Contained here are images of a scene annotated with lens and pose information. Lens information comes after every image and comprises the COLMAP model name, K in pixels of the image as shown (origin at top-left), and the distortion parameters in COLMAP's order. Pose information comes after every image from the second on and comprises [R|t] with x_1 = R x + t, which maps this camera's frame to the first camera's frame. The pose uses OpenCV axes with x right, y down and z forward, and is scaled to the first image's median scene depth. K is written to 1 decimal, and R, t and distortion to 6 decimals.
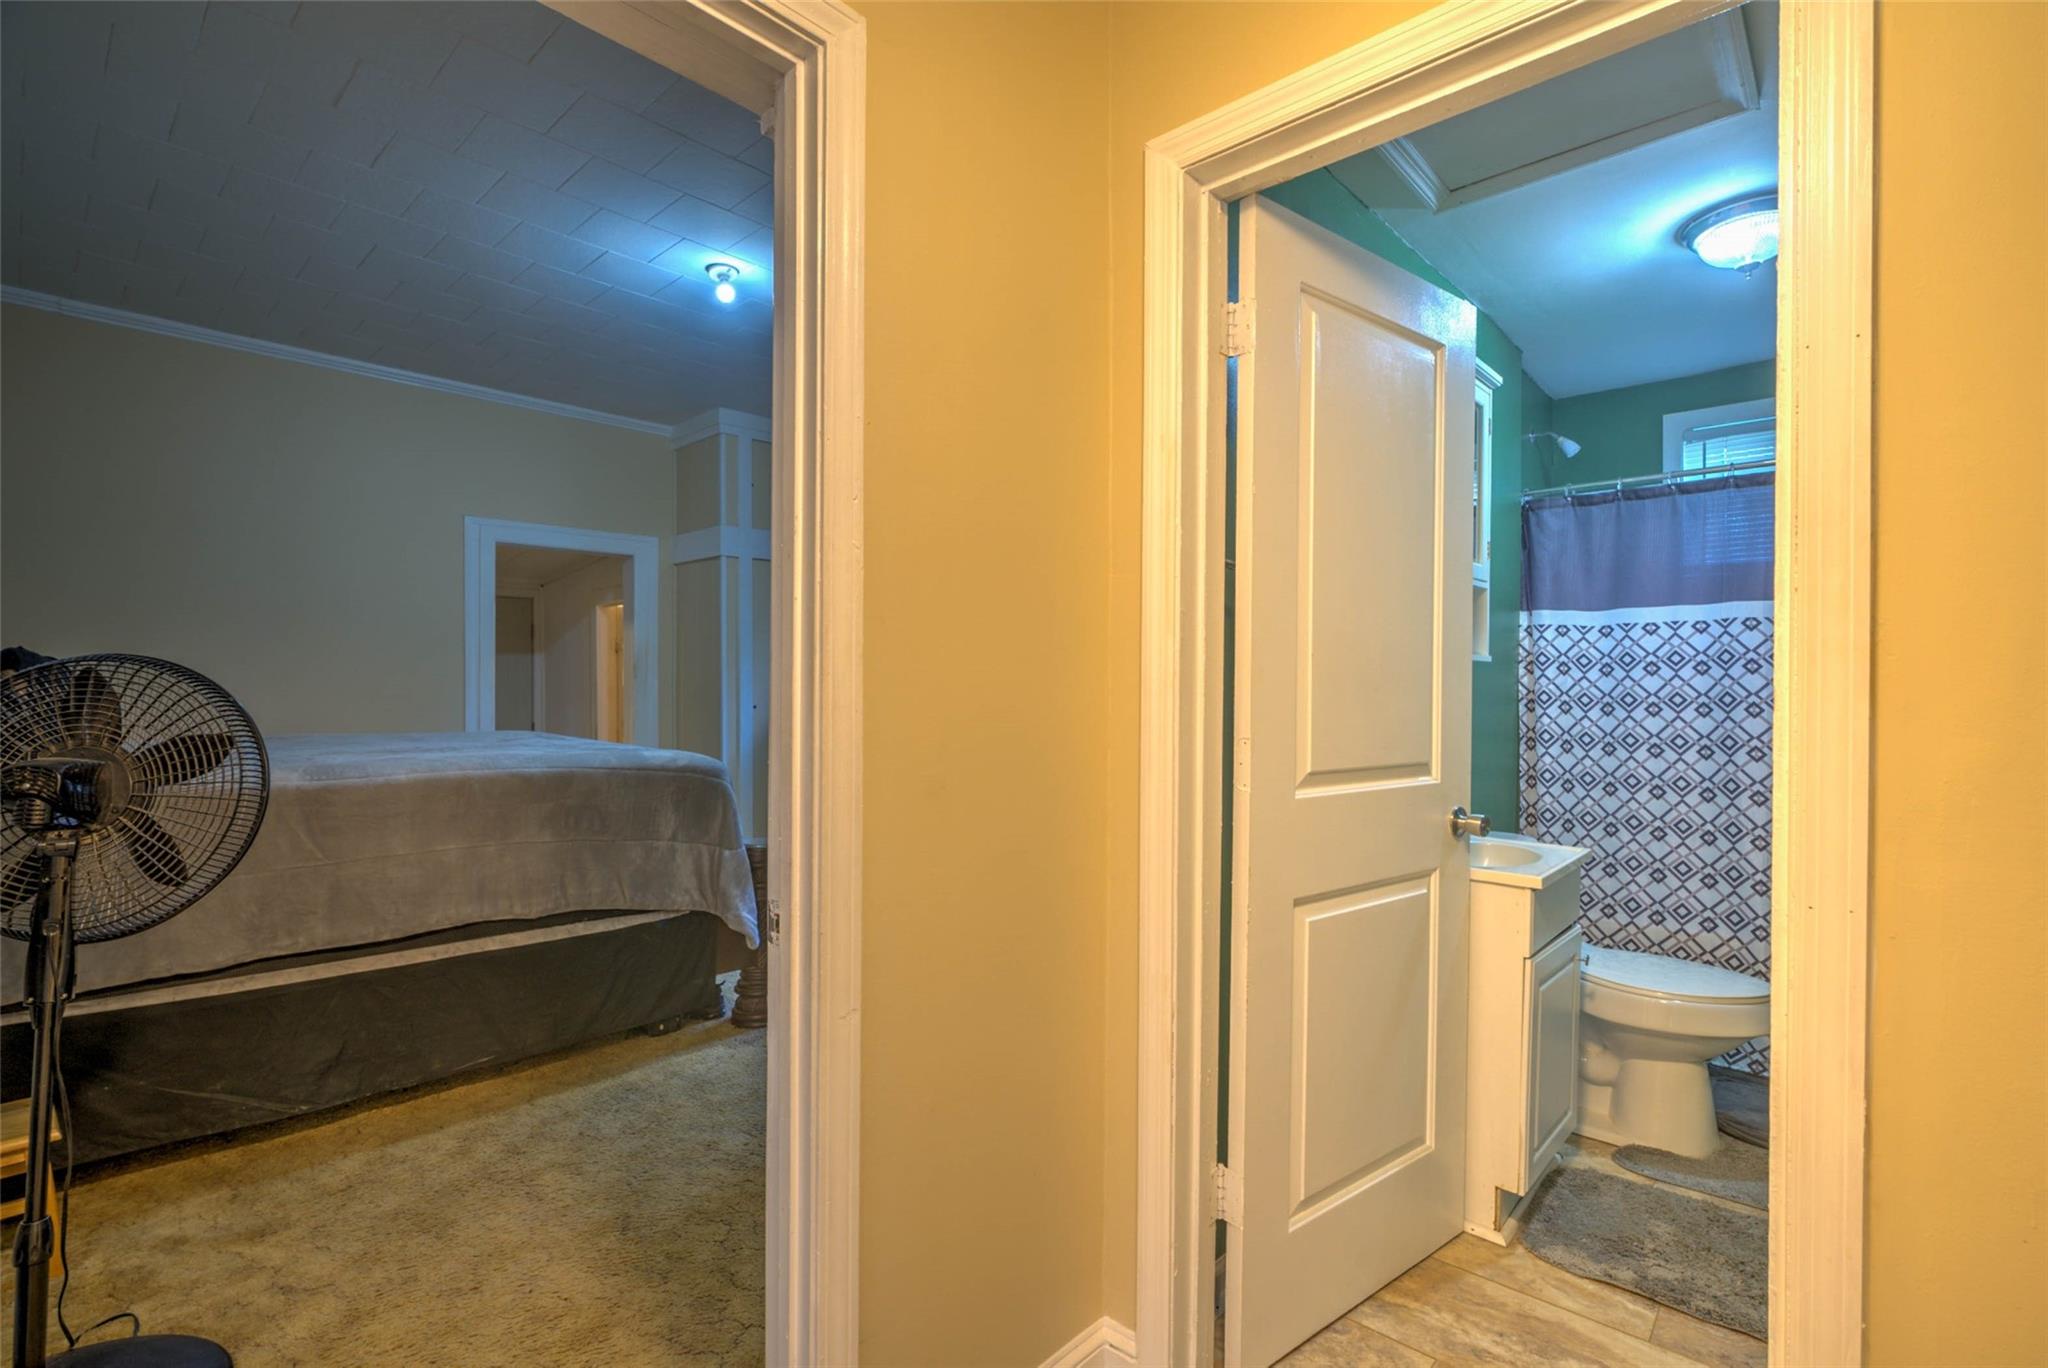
lens RADIAL K [[923.1, 0, 1035.4], [0, 923.1, 685.9], [0, 0, 1]] dist [-0.007026, 0.000539]
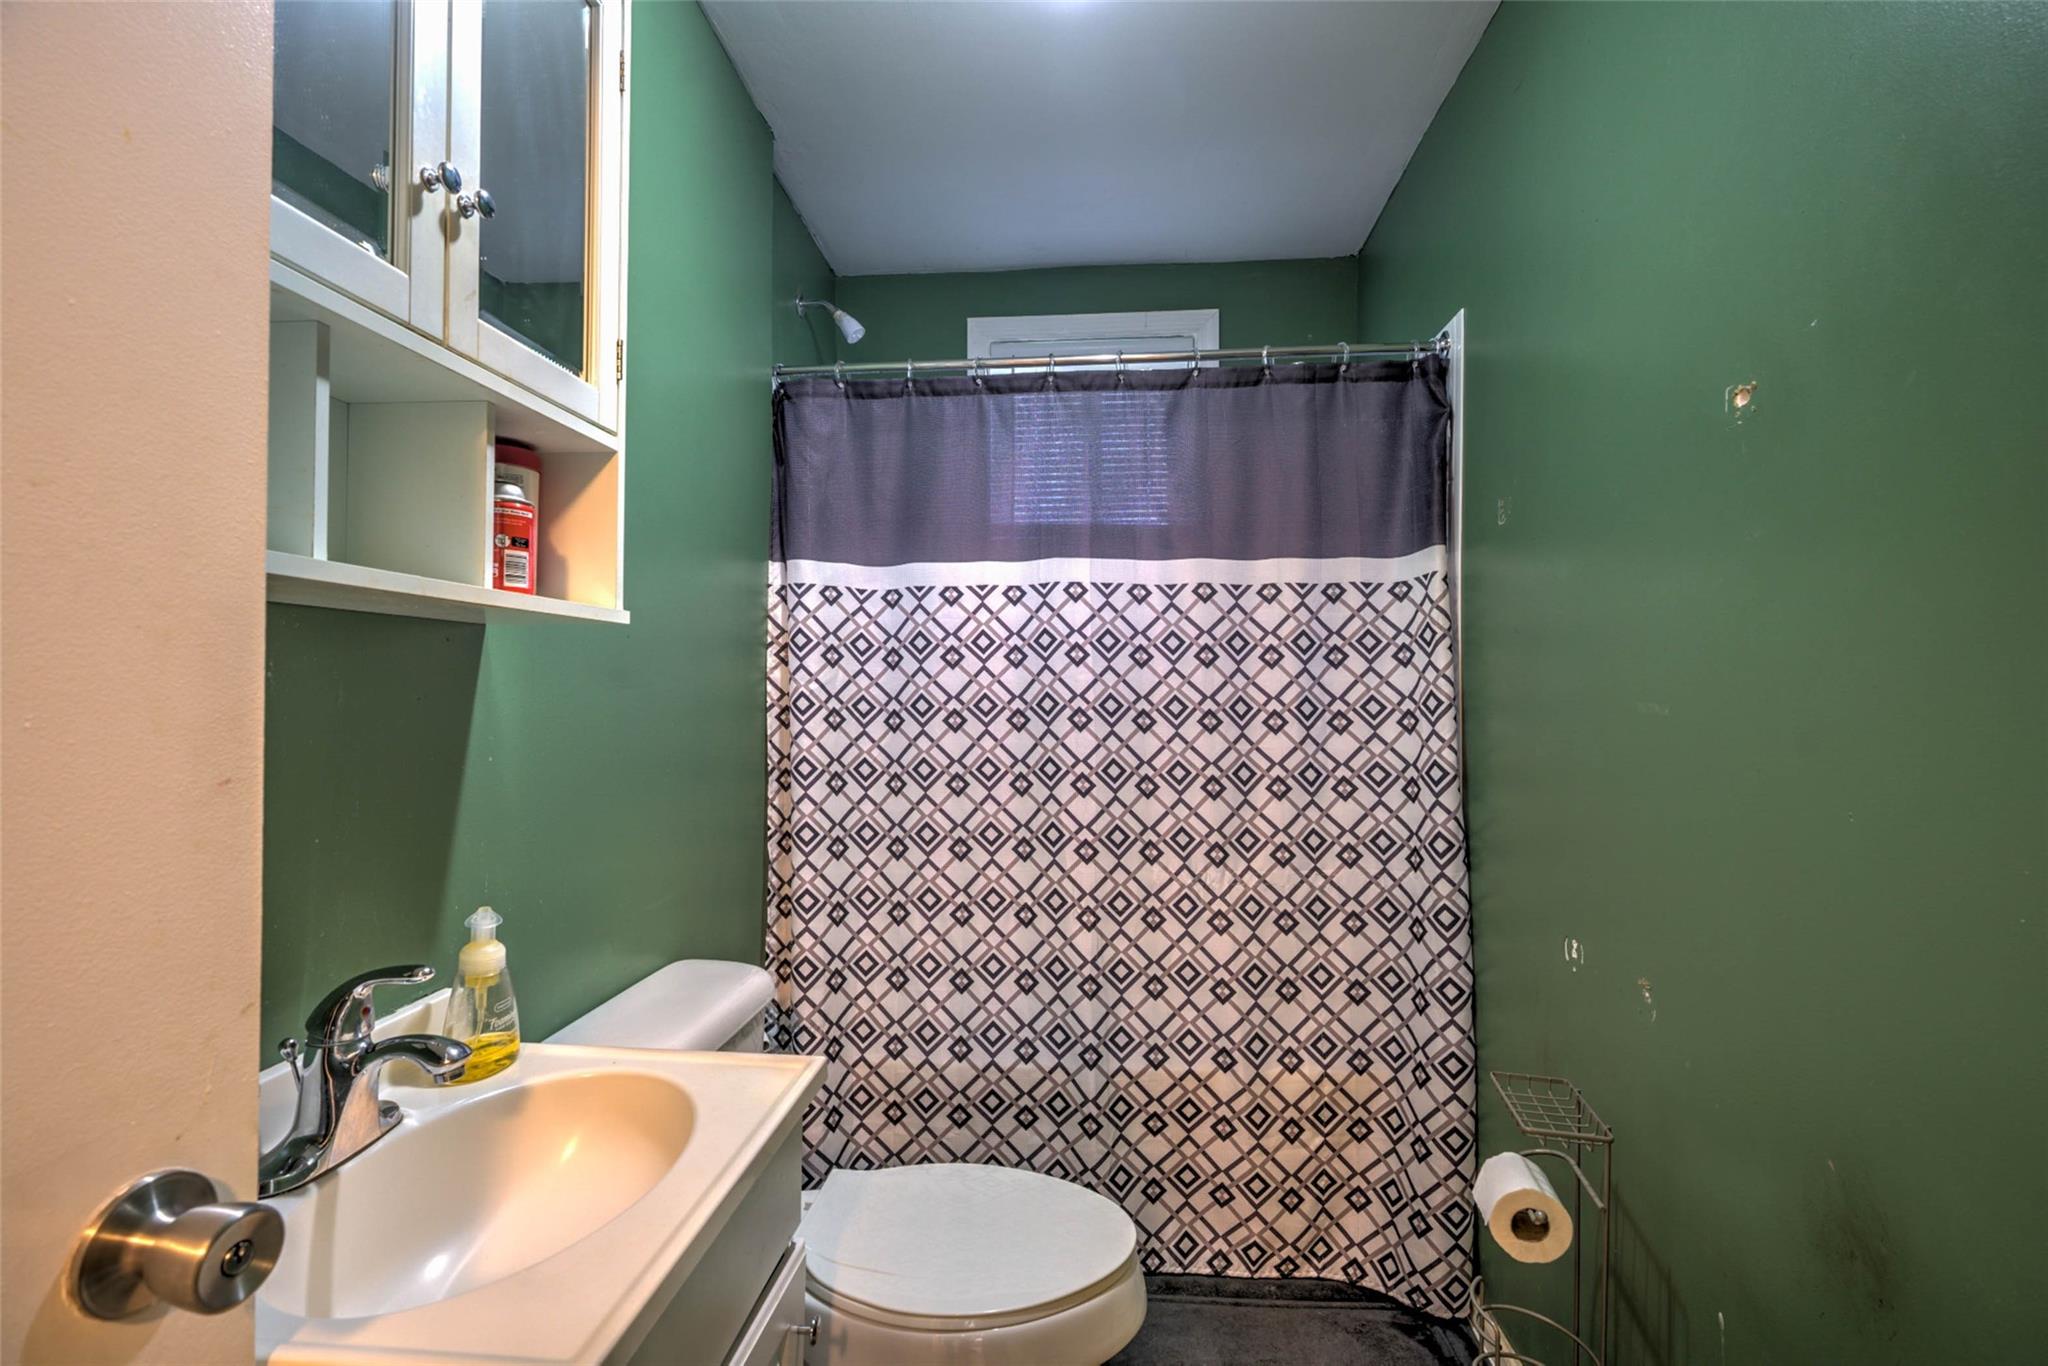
lens RADIAL K [[923.1, 0, 1035.4], [0, 923.1, 684.9], [0, 0, 1]] dist [-0.007026, 0.000539]
pose [[0.785843, 0.000125, 0.618426, 0.301405], [0.003376, 0.999984, -0.004493, 0.003498], [-0.618417, 0.005619, 0.785830, 0.435379]]
